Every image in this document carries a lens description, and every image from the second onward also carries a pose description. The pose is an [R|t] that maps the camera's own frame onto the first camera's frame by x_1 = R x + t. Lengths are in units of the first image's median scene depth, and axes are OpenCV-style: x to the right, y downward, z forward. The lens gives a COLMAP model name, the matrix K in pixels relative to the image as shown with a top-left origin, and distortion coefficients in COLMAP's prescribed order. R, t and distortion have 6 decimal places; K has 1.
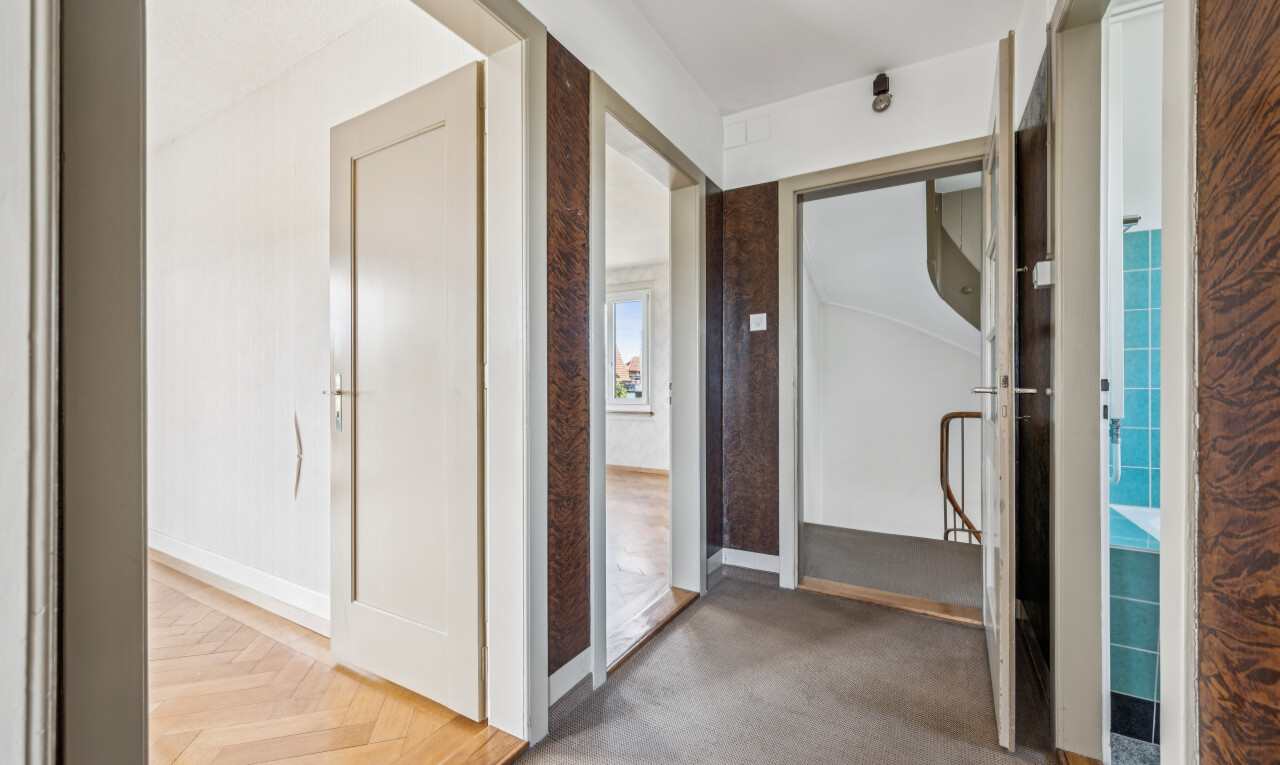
lens RADIAL K [[512.3, 0, 641.2], [0, 512.3, 387.1], [0, 0, 1]] dist [-0.002447, -0.000144]
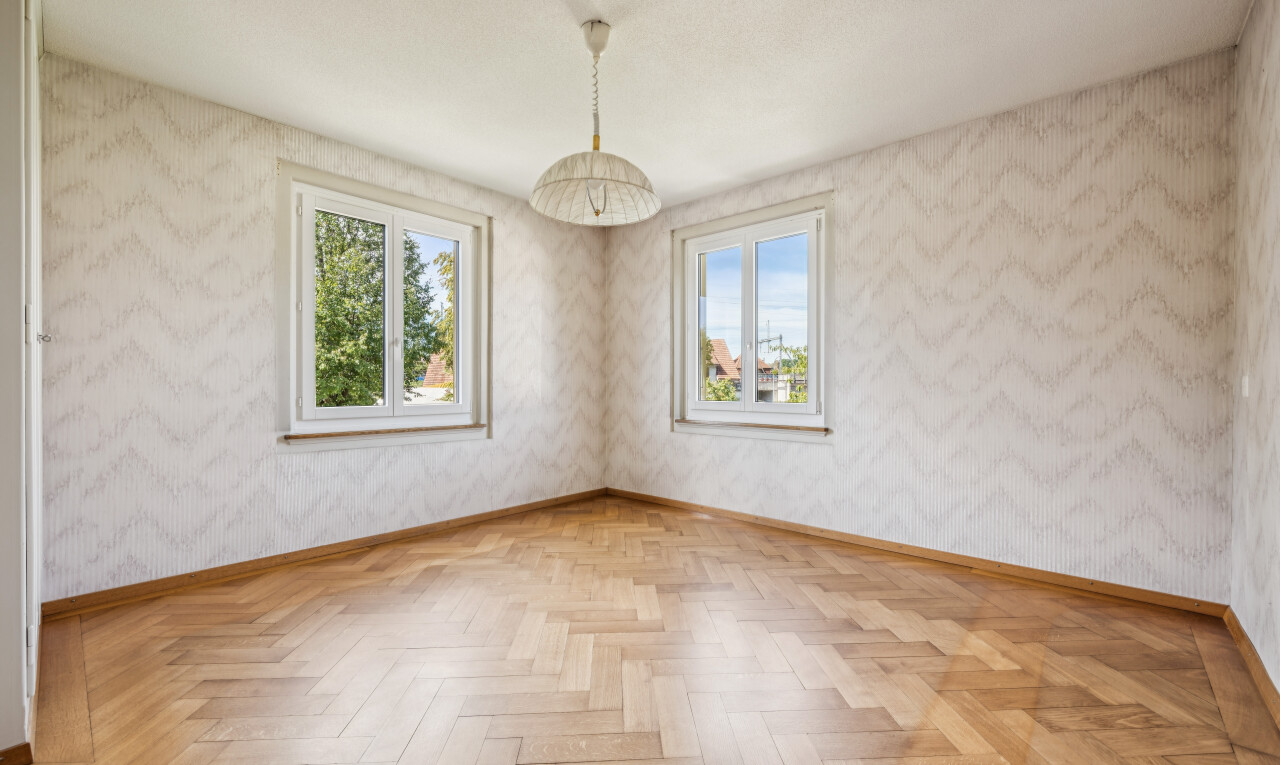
lens RADIAL K [[518.2, 0, 642.6], [0, 518.2, 384.6], [0, 0, 1]] dist [0.014788, 0.000083]
pose [[0.980229, 0.002553, -0.197852, -0.037866], [-0.002835, 0.999995, -0.001141, 0.001639], [0.197848, 0.001679, 0.980231, 0.235837]]
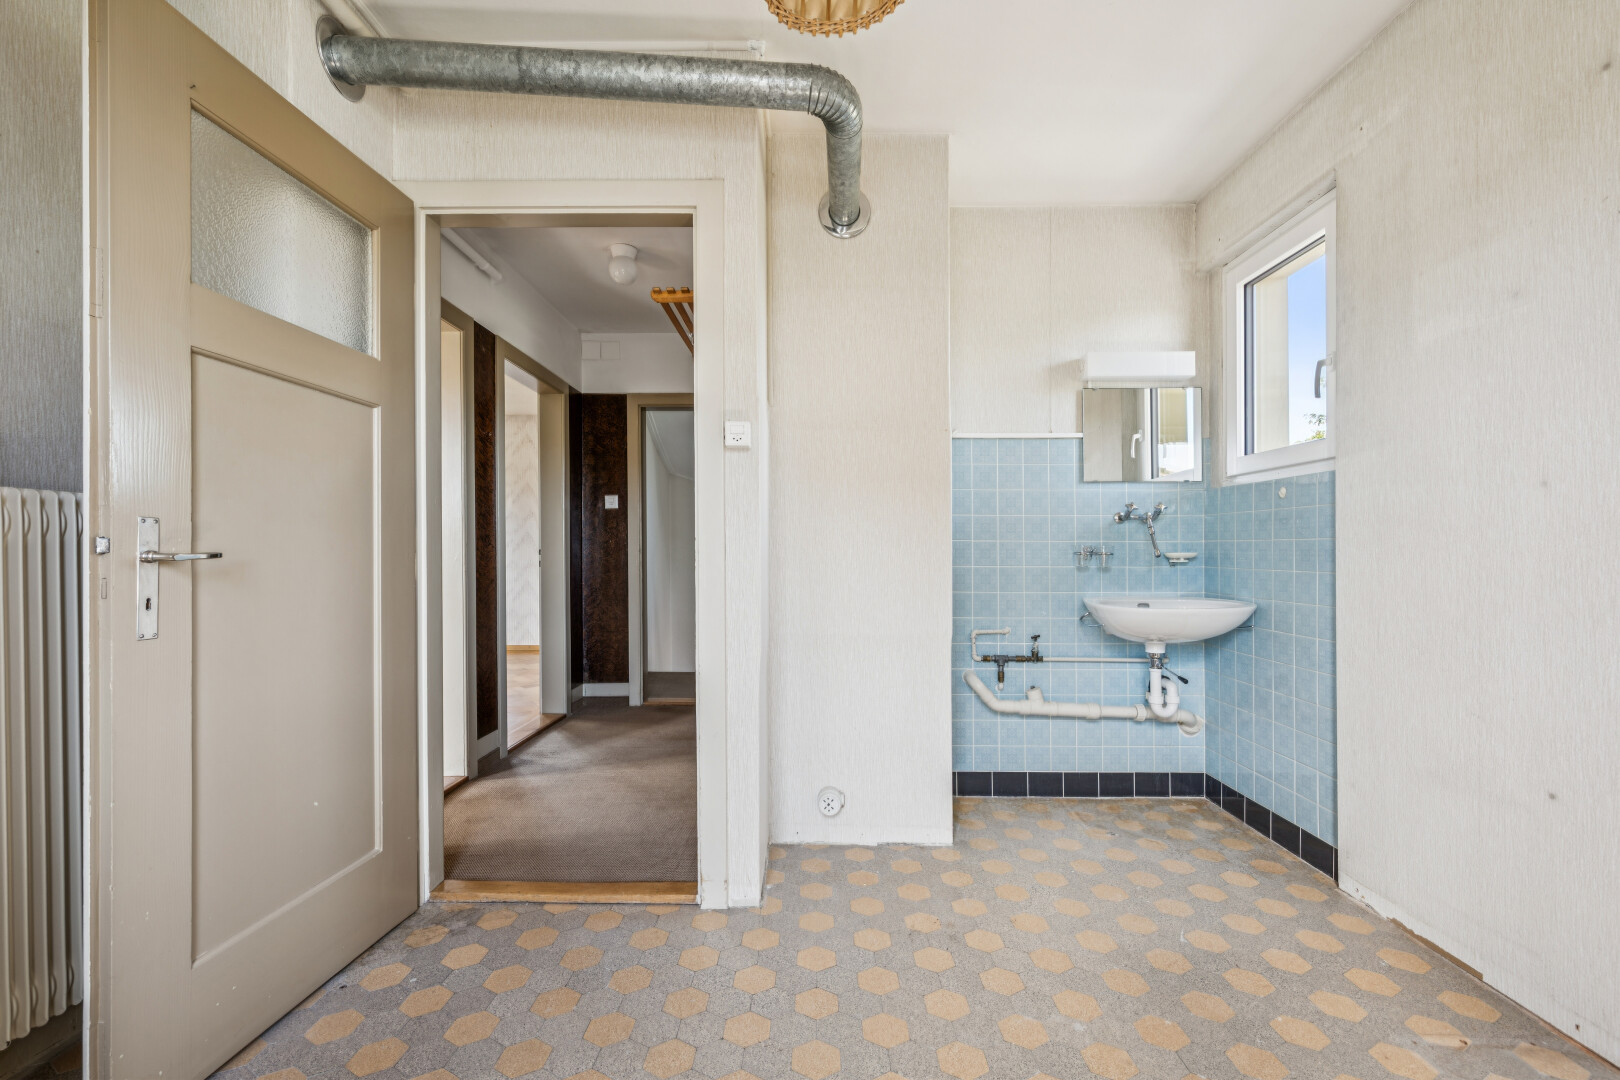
lens RADIAL K [[682.5, 0, 811.8], [0, 682.5, 553.3], [0, 0, 1]] dist [-0.001056, -0.000246]
pose [[0.868330, -0.003615, 0.495973, -0.184373], [0.005481, 0.999982, -0.002307, 0.007899], [-0.495956, 0.004722, 0.868335, -0.733912]]
